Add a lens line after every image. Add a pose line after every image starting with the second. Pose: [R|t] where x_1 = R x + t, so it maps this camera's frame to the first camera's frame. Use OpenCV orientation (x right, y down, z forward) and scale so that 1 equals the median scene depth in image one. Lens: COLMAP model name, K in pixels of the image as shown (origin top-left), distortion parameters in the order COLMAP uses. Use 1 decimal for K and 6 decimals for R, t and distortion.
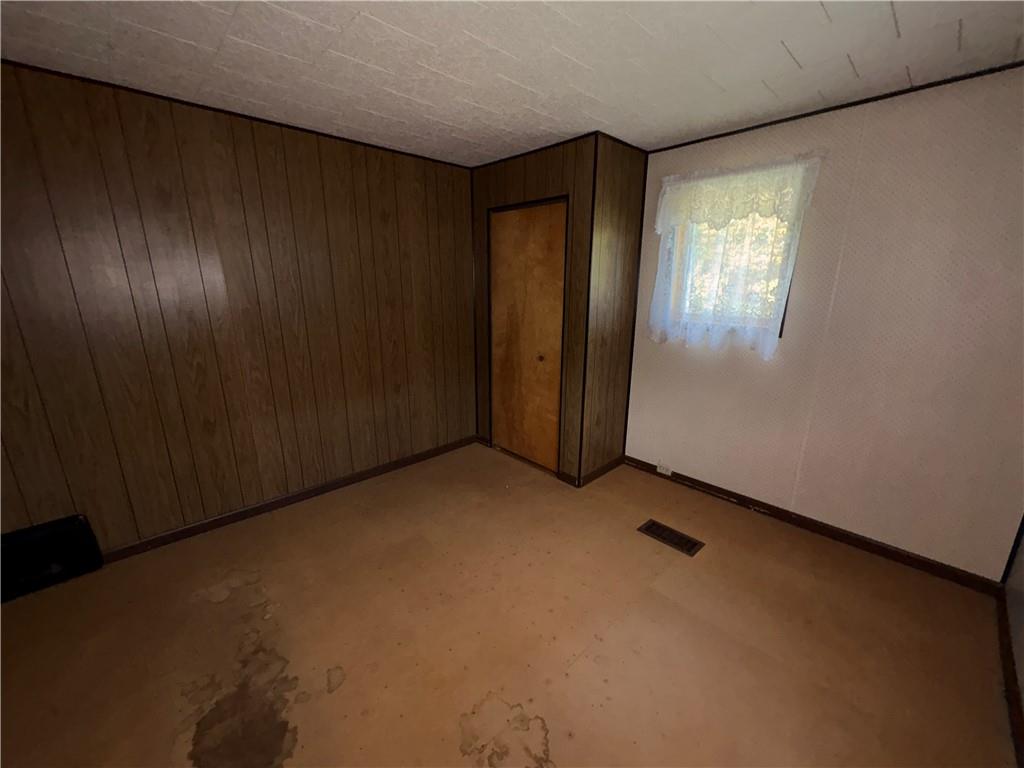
lens RADIAL K [[406.8, 0, 513.3], [0, 406.8, 382.2], [0, 0, 1]] dist [-0.001745, -0.000376]
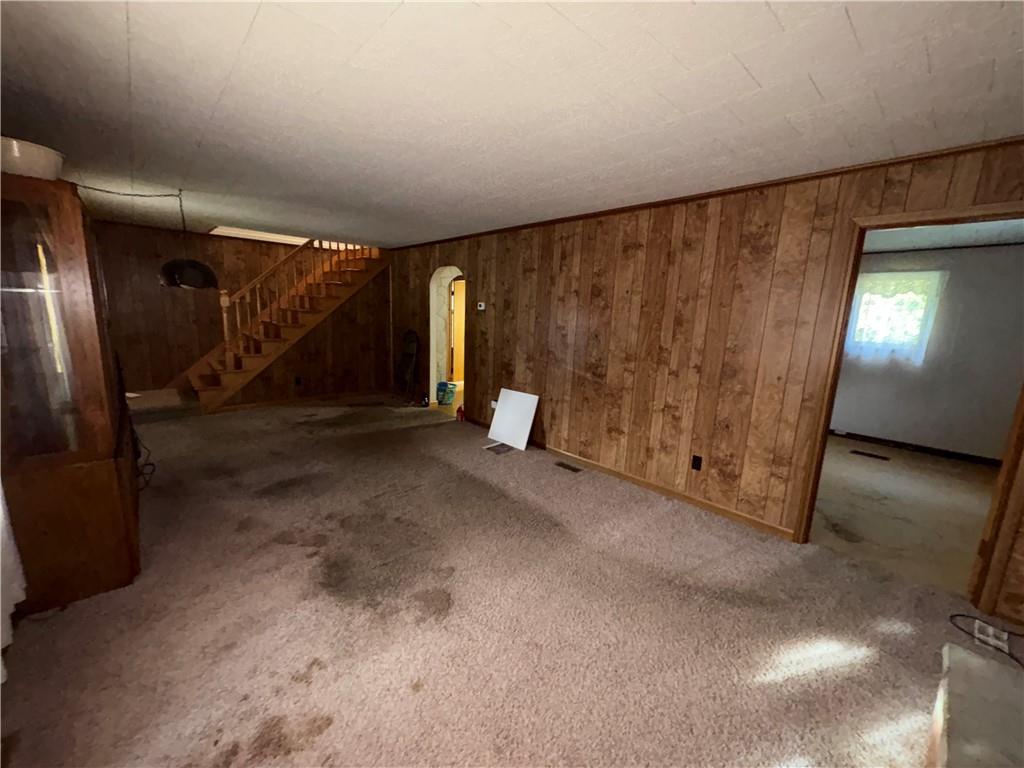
lens RADIAL K [[406.8, 0, 510.3], [0, 406.8, 388.2], [0, 0, 1]] dist [-0.001745, -0.000376]
pose [[0.999441, 0.030787, -0.012999, -1.274969], [-0.031578, 0.997331, -0.065831, 0.239771], [0.010938, 0.066205, 0.997746, -0.936660]]
